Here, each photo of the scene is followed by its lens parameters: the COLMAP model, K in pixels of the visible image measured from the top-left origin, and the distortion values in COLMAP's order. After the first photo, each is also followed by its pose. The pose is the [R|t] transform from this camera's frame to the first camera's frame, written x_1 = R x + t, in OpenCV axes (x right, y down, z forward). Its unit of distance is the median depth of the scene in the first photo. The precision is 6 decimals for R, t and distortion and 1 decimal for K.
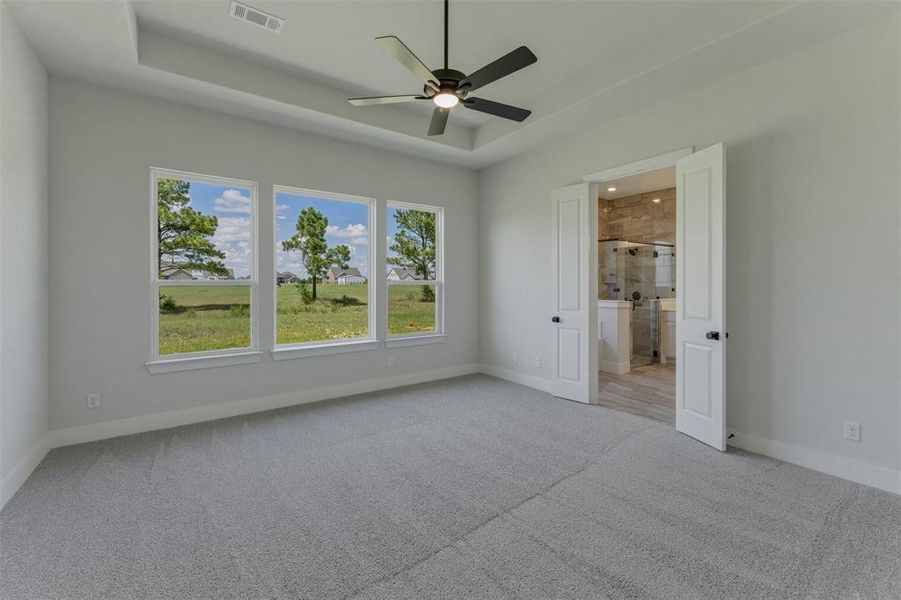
lens RADIAL K [[379.6, 0, 453.7], [0, 379.6, 282.9], [0, 0, 1]] dist [-0.003245, 0.001040]
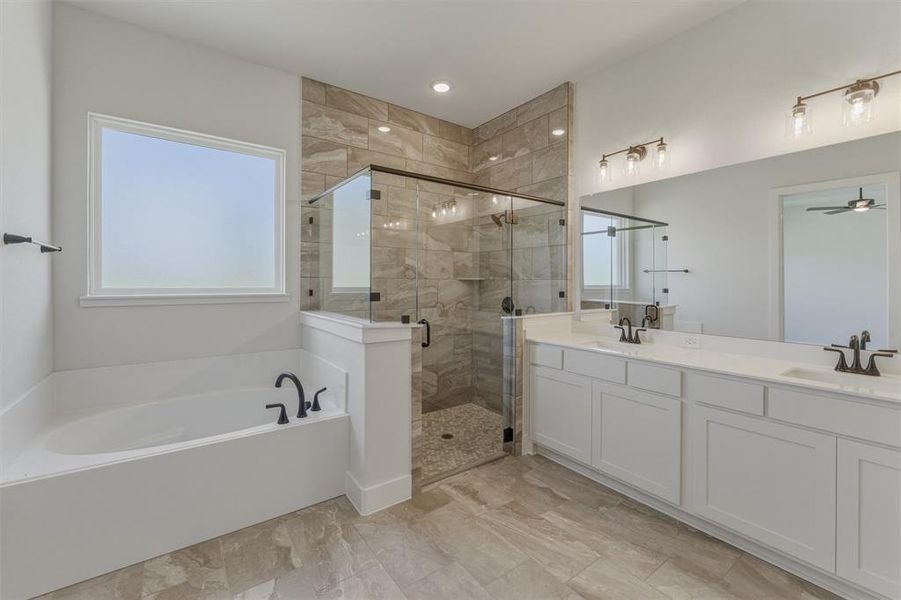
lens RADIAL K [[379.6, 0, 460.0], [0, 379.6, 282.9], [0, 0, 1]] dist [-0.003245, 0.001040]
pose [[0.999934, 0.004715, 0.010477, 0.460104], [-0.004764, 0.999978, 0.004620, 0.001991], [-0.010455, -0.004670, 0.999934, 0.537197]]
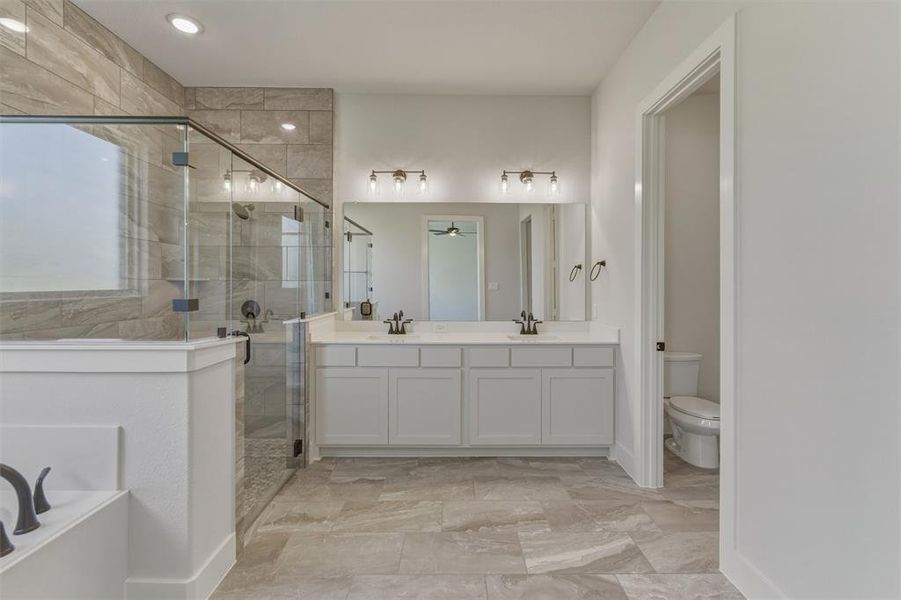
lens RADIAL K [[379.6, 0, 449.1], [0, 379.6, 284.5], [0, 0, 1]] dist [-0.003245, 0.001040]
pose [[0.585699, 0.000330, 0.810528, 0.282676], [-0.004564, 0.999985, 0.002891, 0.002098], [-0.810516, -0.005392, 0.585692, 0.606503]]
